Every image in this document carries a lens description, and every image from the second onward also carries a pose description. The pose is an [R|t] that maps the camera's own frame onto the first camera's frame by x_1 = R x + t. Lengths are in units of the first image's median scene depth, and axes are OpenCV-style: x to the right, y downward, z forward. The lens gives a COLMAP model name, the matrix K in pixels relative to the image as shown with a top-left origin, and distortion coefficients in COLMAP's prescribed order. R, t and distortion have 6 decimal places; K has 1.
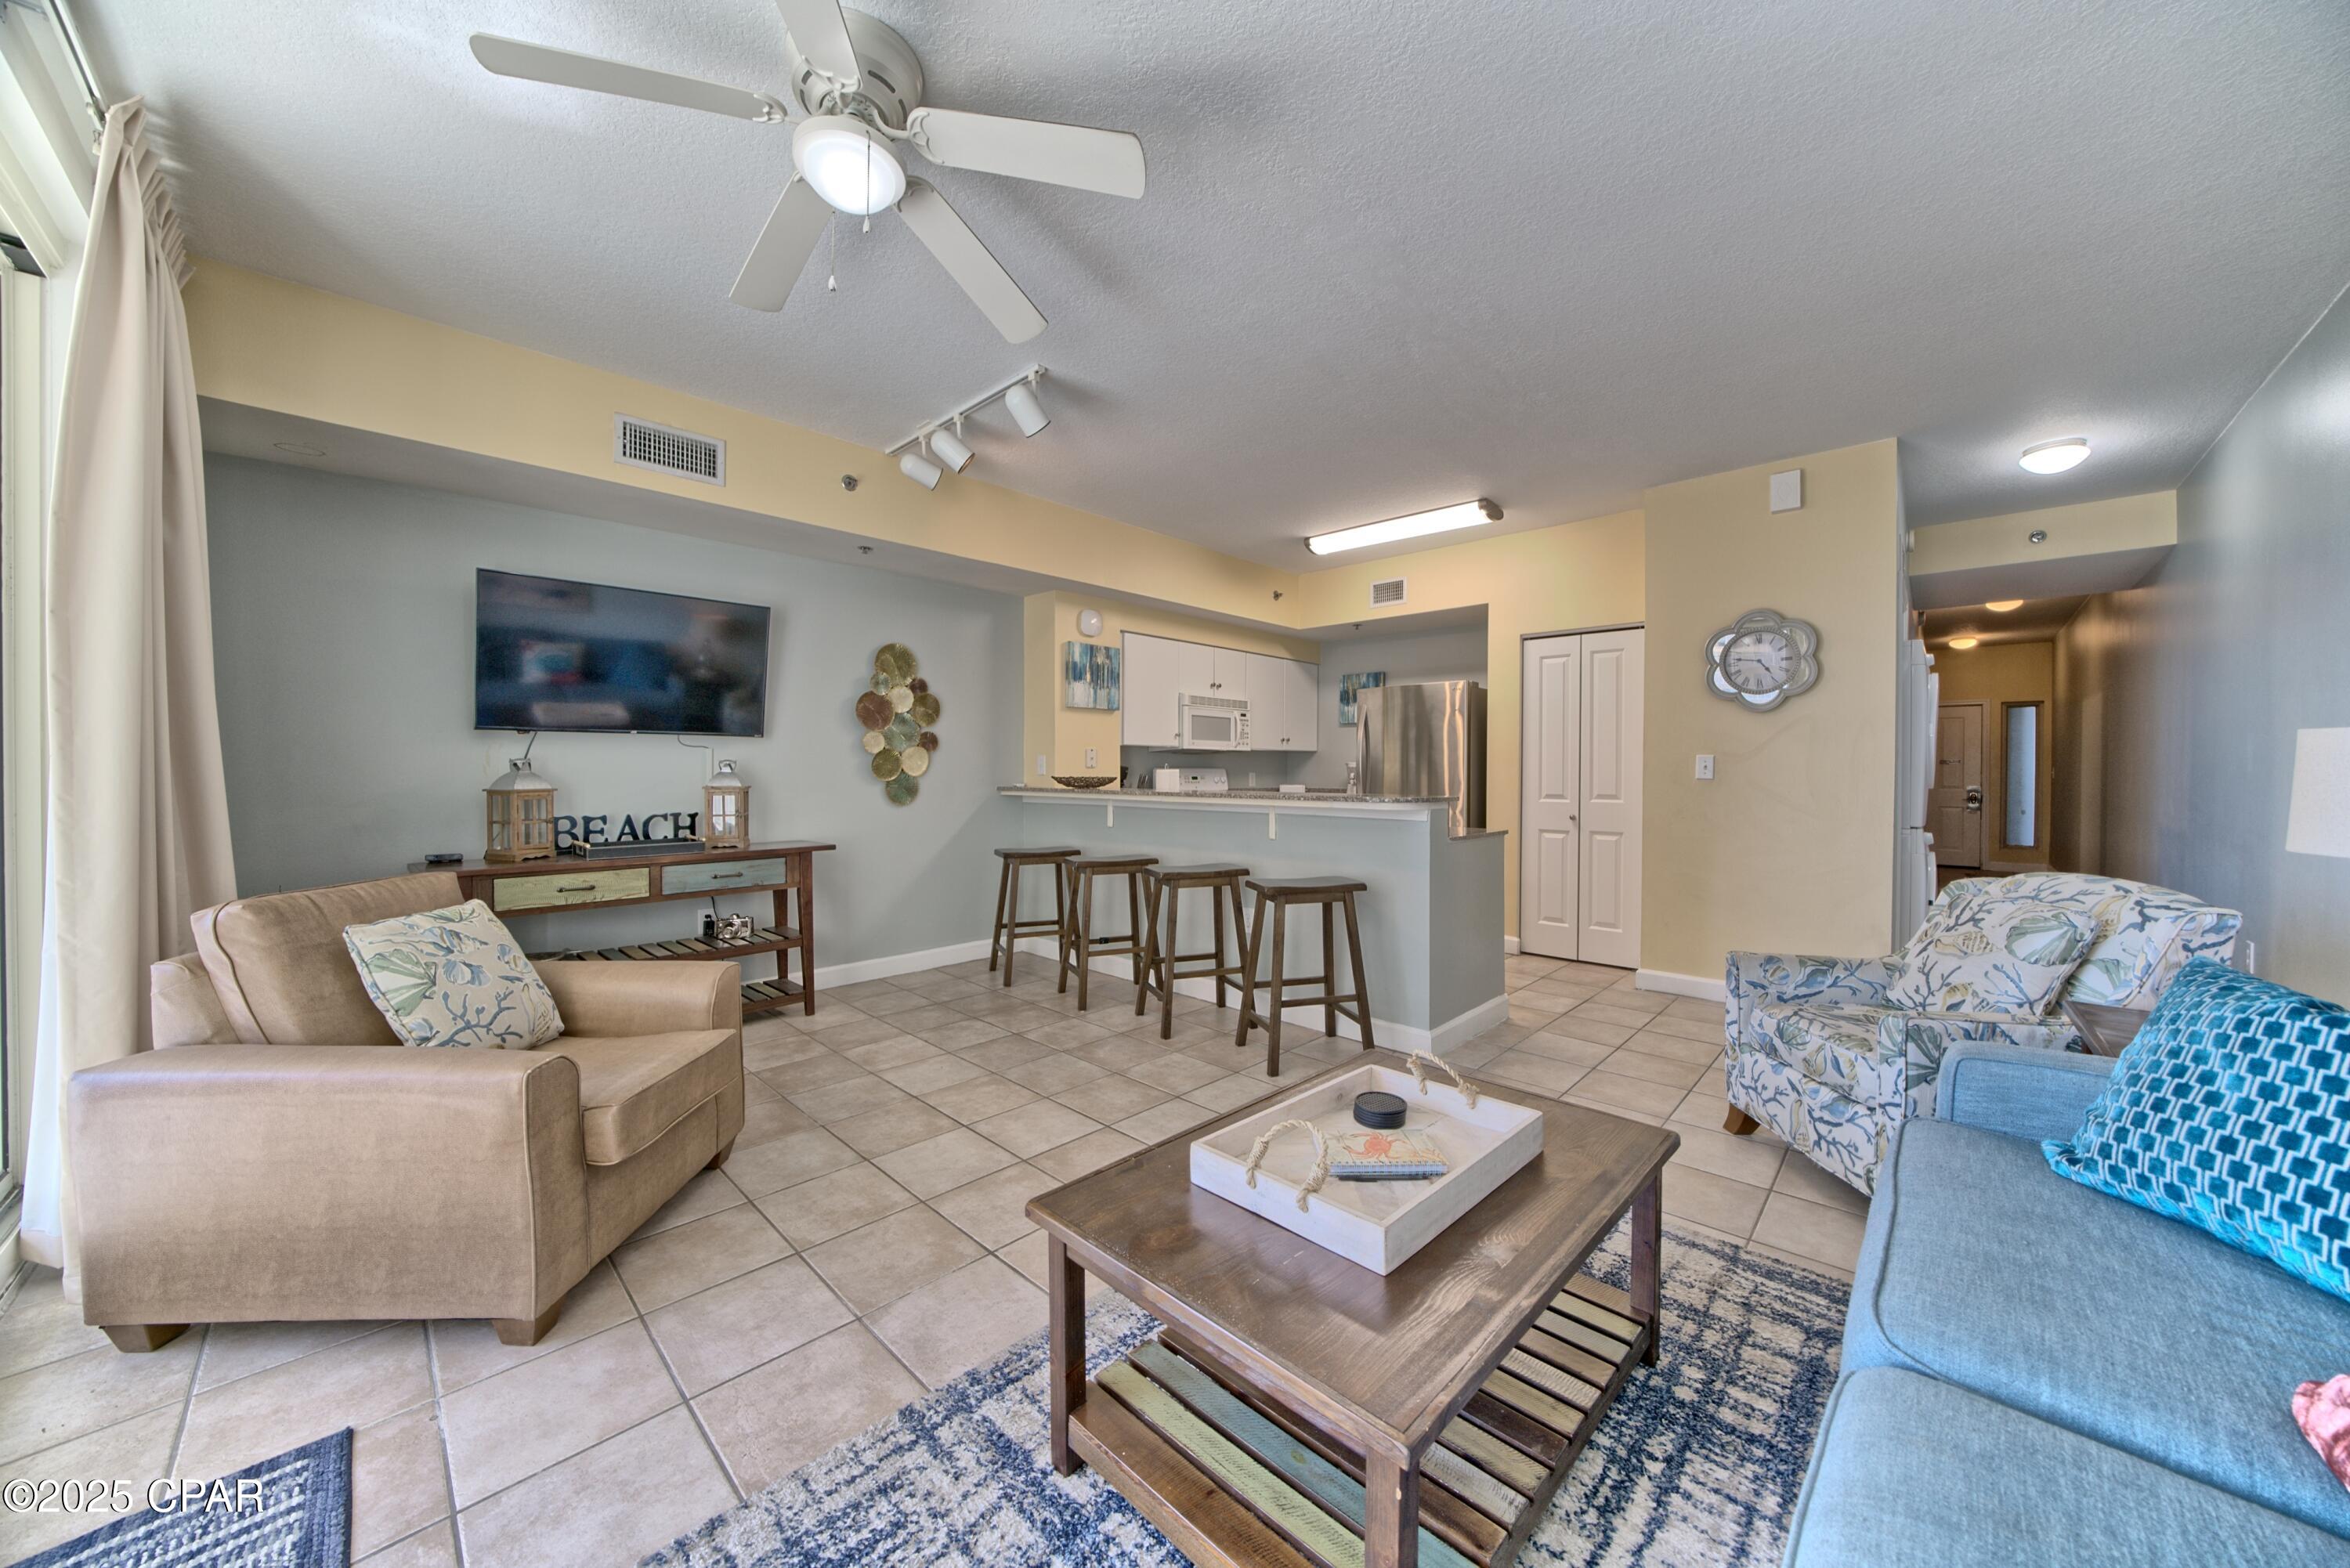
lens RADIAL K [[809.4, 0, 1168.8], [0, 809.4, 780.8], [0, 0, 1]] dist [-0.019687, 0.000528]
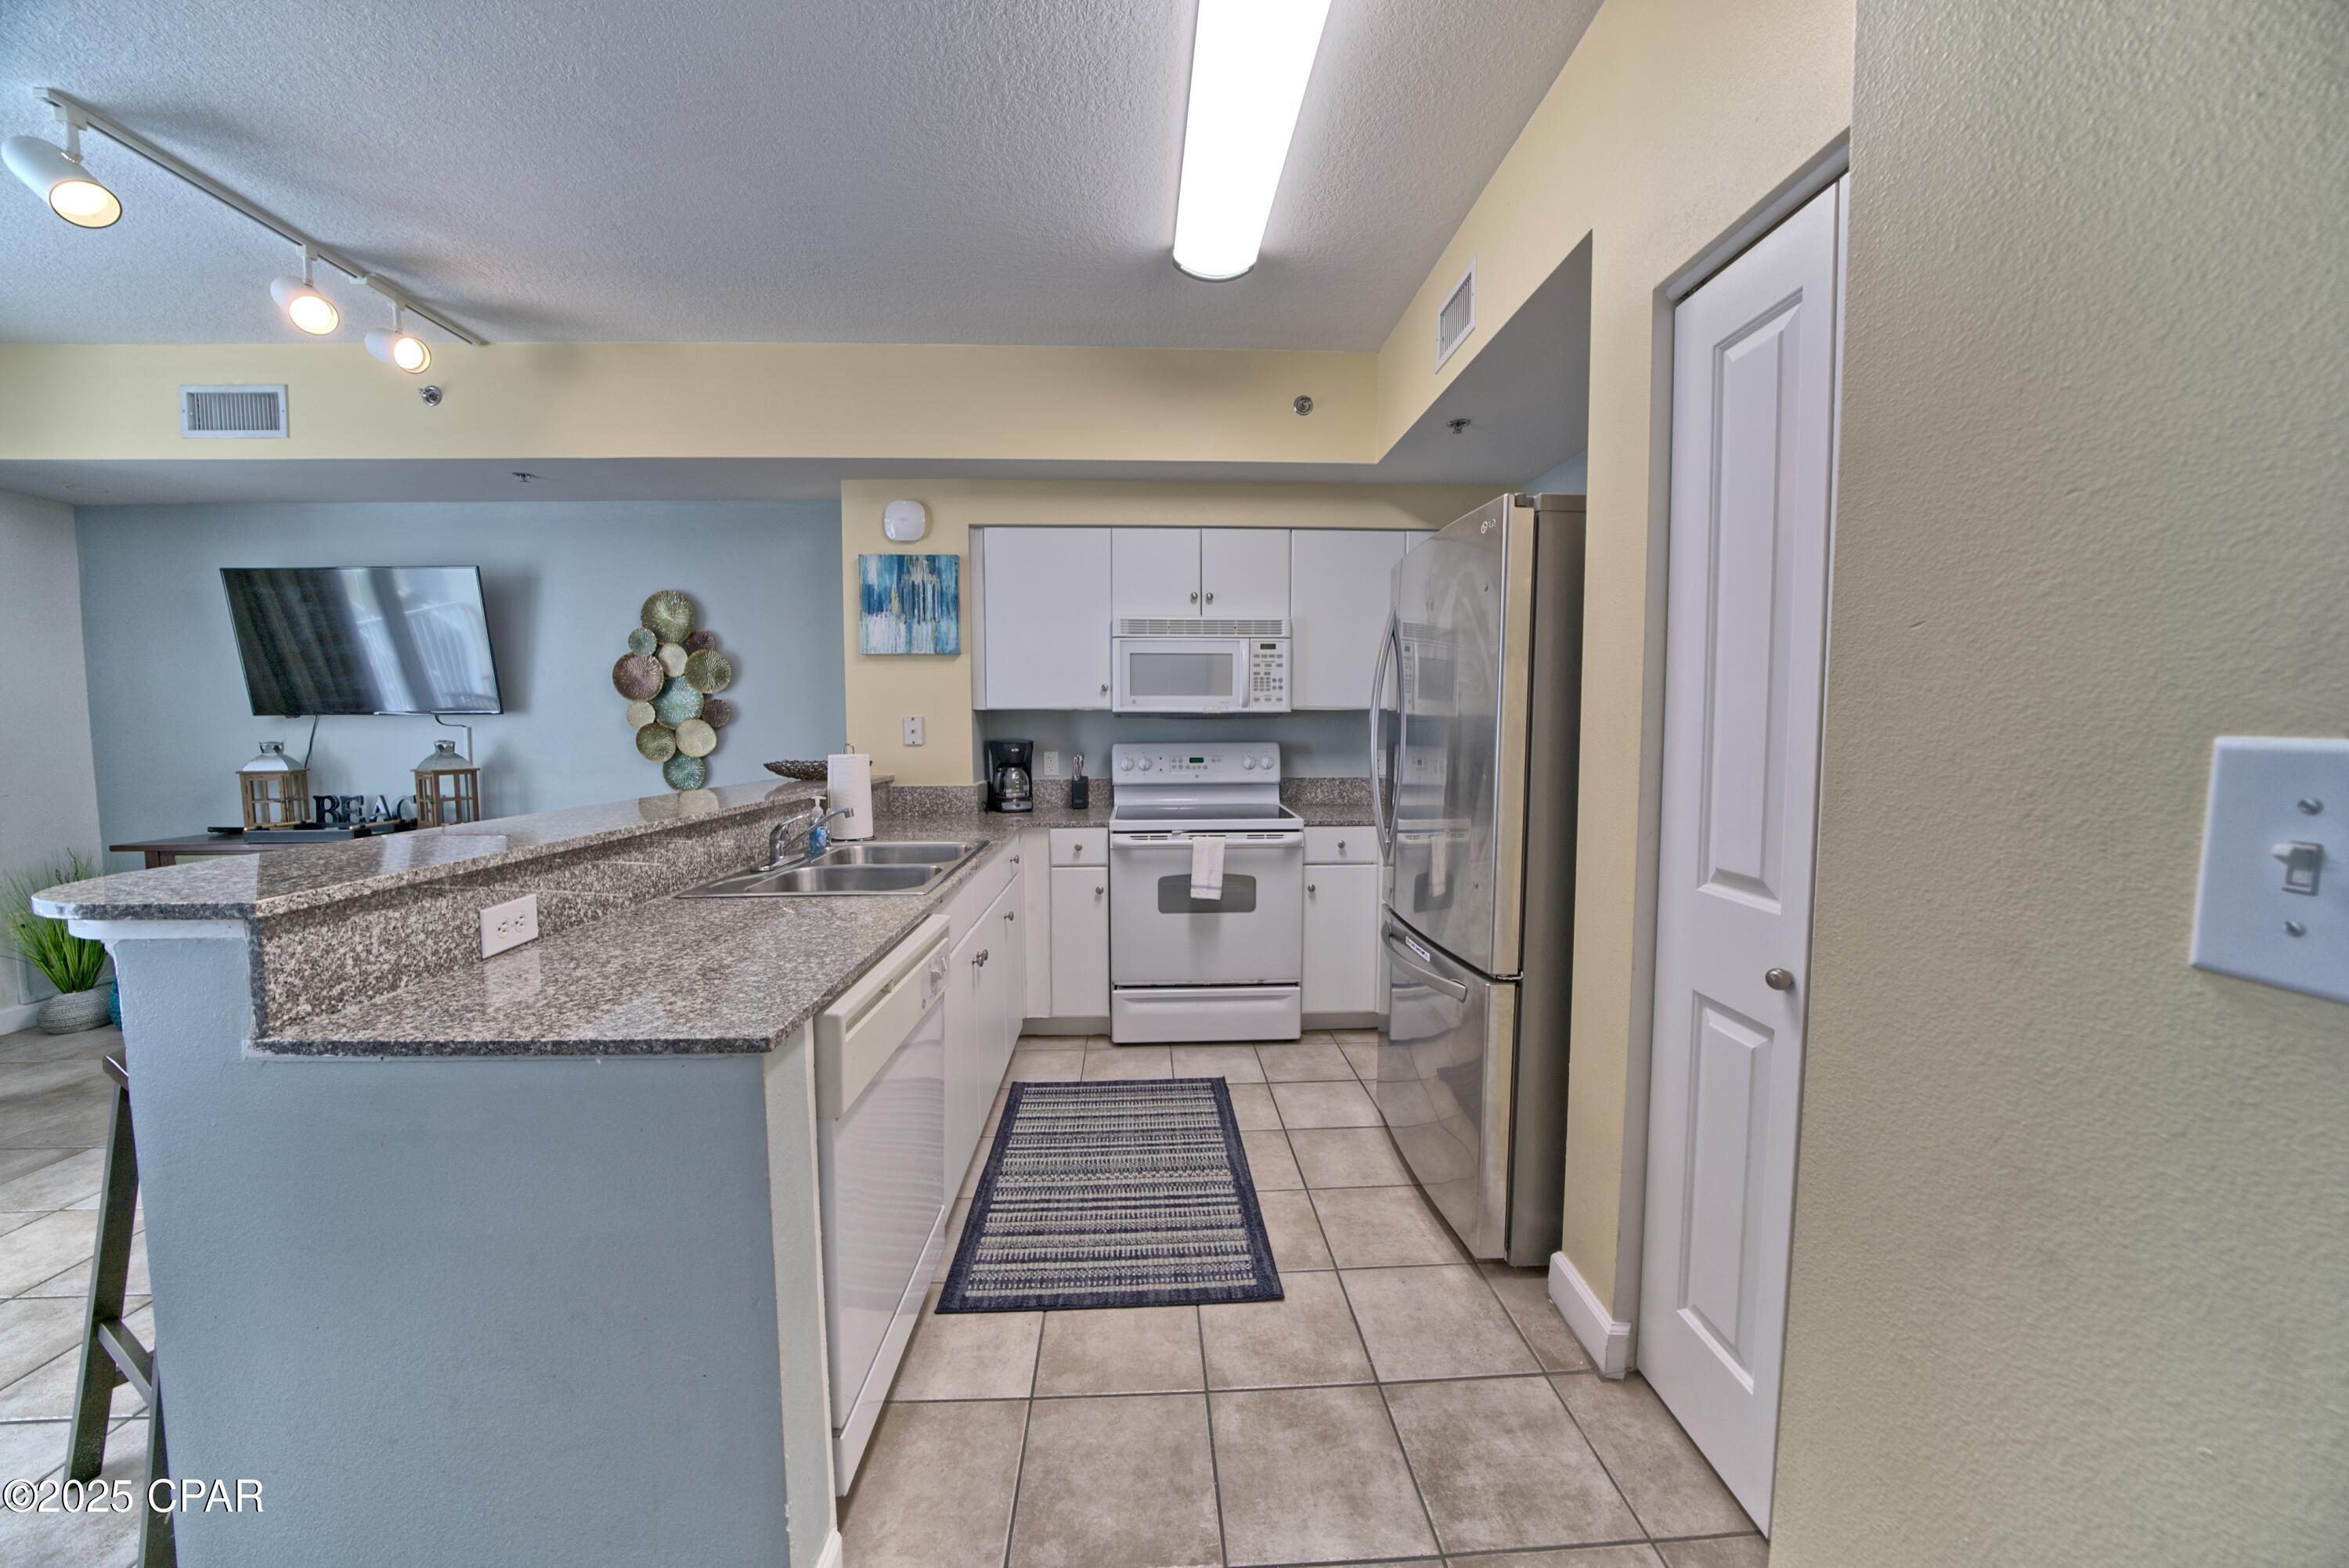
lens RADIAL K [[809.1, 0, 1174.3], [0, 809.1, 778.4], [0, 0, 1]] dist [-0.019687, 0.000528]
pose [[0.729290, 0.040477, -0.683006, 0.500262], [-0.004948, 0.998534, 0.053893, -0.025491], [0.684187, -0.035924, 0.728422, 0.662325]]
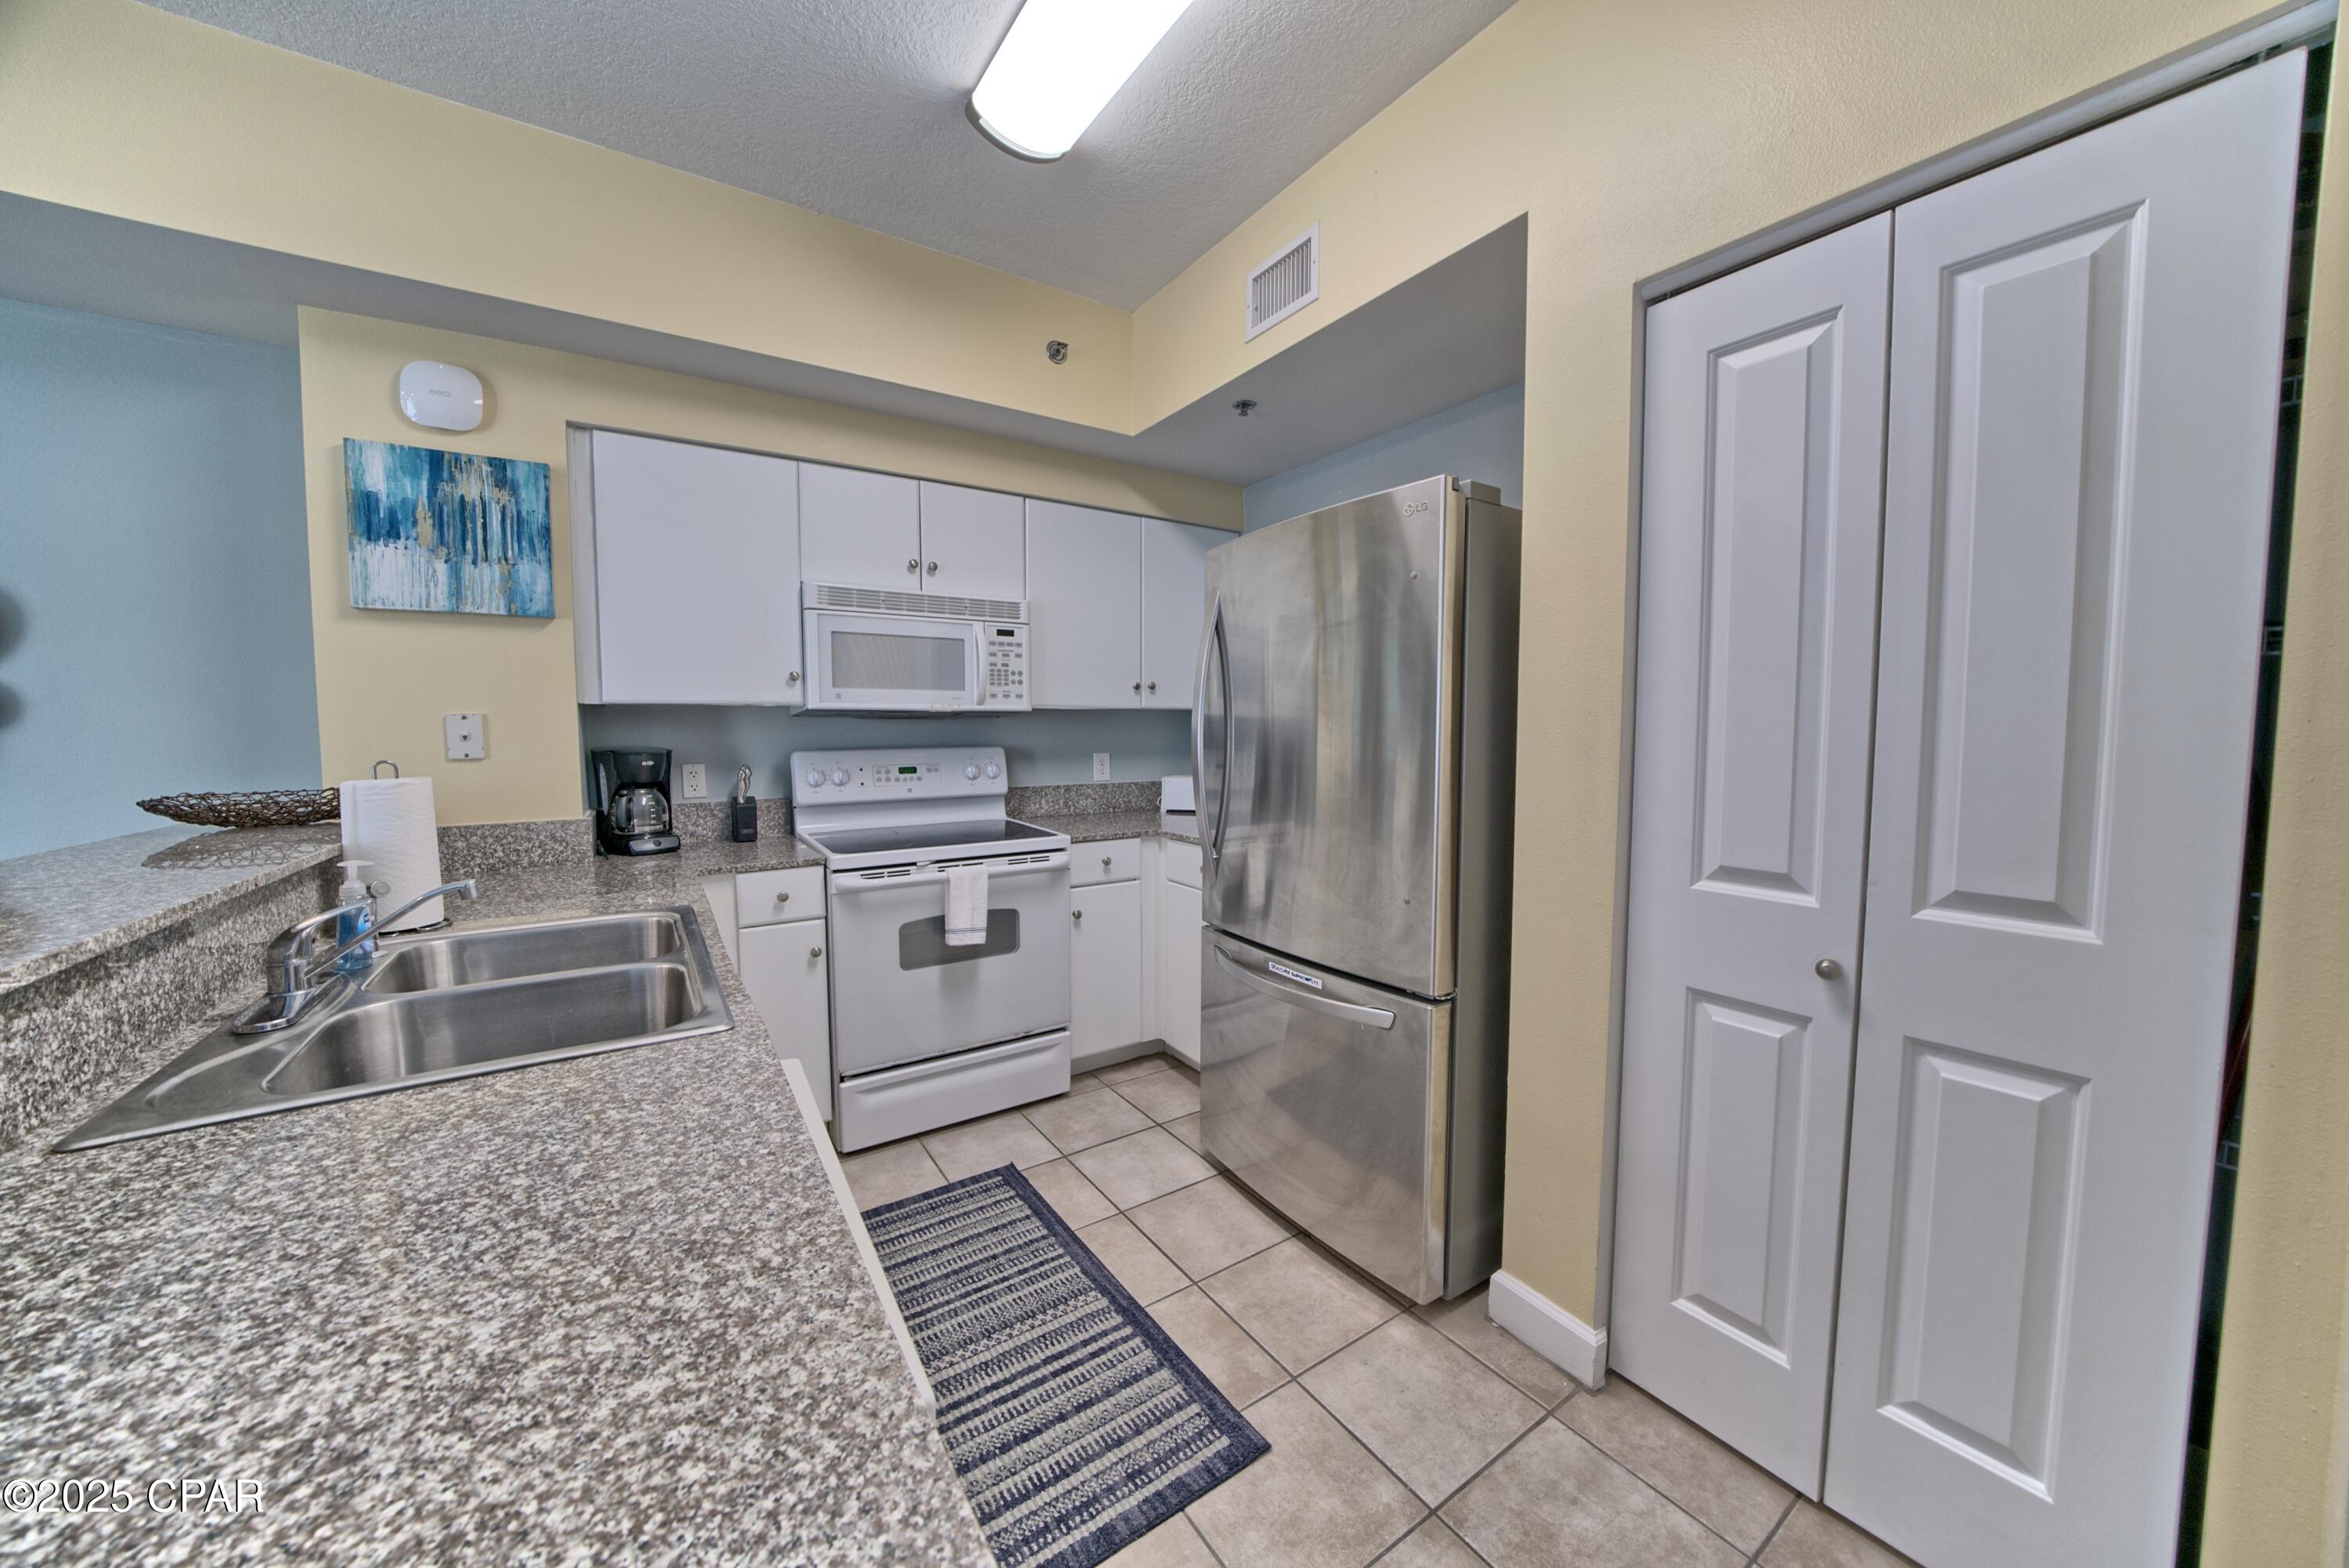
lens RADIAL K [[809.1, 0, 1168.7], [0, 809.1, 777.9], [0, 0, 1]] dist [-0.019687, 0.000528]
pose [[0.978222, 0.007415, -0.207429, 0.330176], [0.003258, 0.998690, 0.051064, -0.026373], [0.207536, -0.050628, 0.976916, 0.675566]]
